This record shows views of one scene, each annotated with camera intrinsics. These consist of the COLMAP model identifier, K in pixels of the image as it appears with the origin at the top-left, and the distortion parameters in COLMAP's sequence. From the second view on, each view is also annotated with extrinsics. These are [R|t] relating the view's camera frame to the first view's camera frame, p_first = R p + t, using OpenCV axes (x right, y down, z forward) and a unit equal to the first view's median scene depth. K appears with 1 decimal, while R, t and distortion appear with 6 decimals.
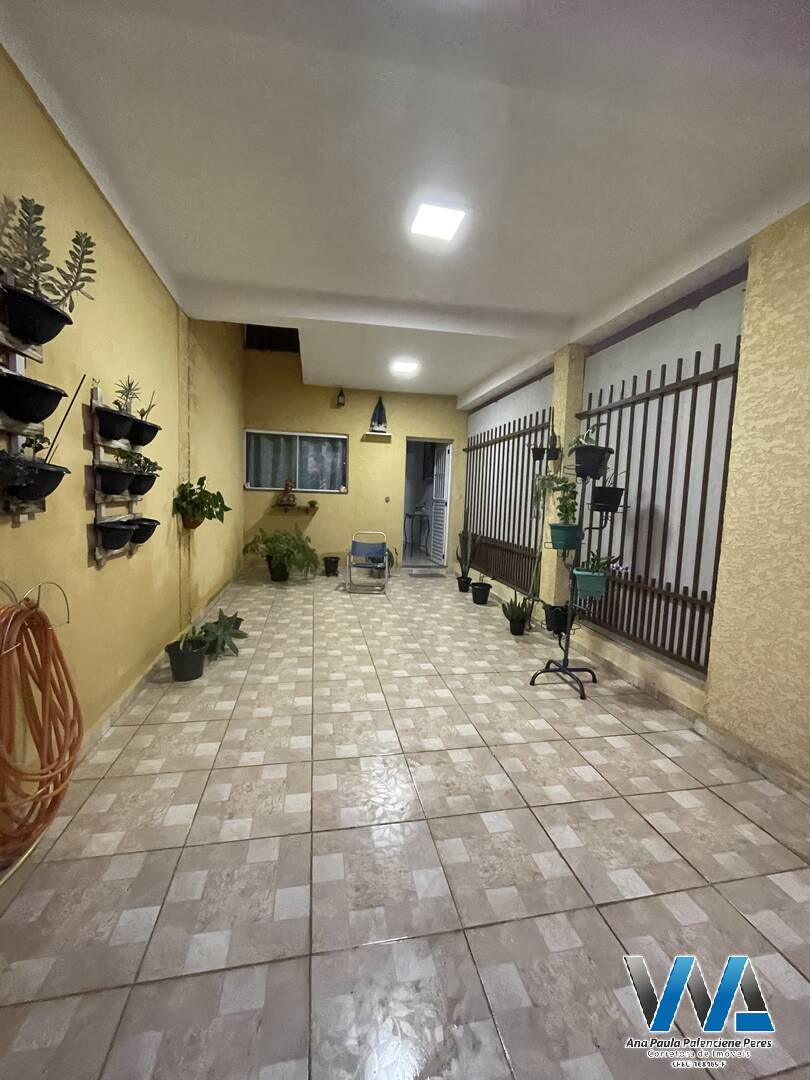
lens RADIAL K [[436.7, 0, 405.0], [0, 436.7, 540.0], [0, 0, 1]] dist [-0.002130, -0.000359]
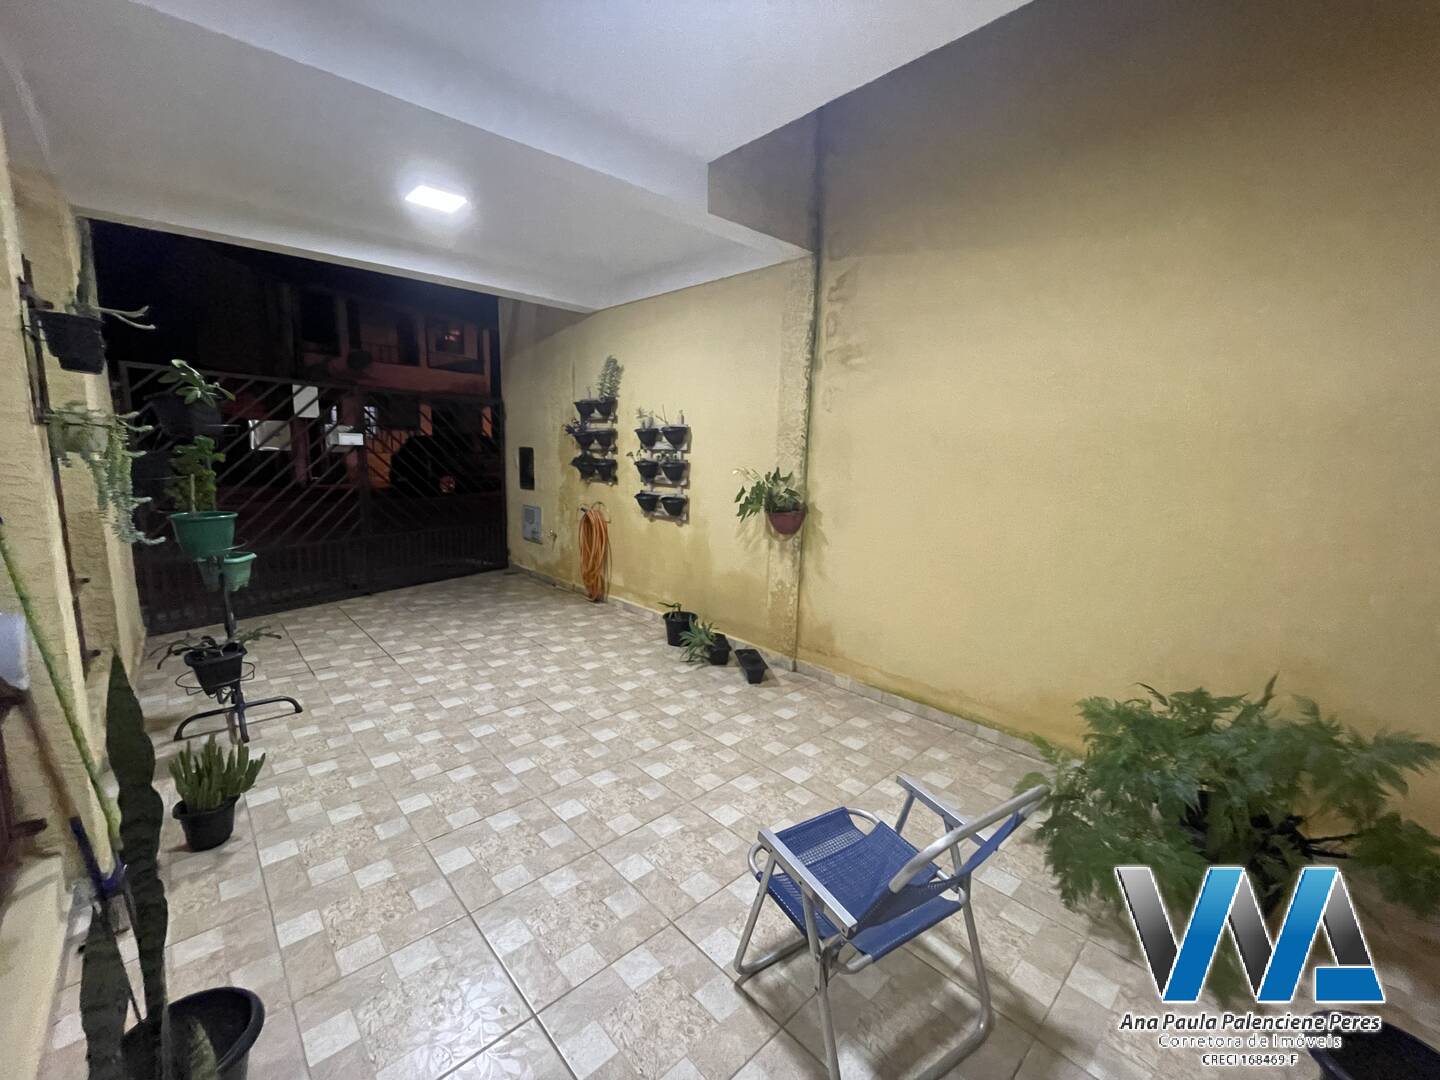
lens RADIAL K [[582.3, 0, 720.1], [0, 582.3, 537.2], [0, 0, 1]] dist [-0.002130, -0.000359]
pose [[-0.849573, 0.018032, -0.527163, 0.081453], [-0.108396, 0.972116, 0.207944, -0.112324], [0.516213, 0.233806, -0.823929, 0.908203]]
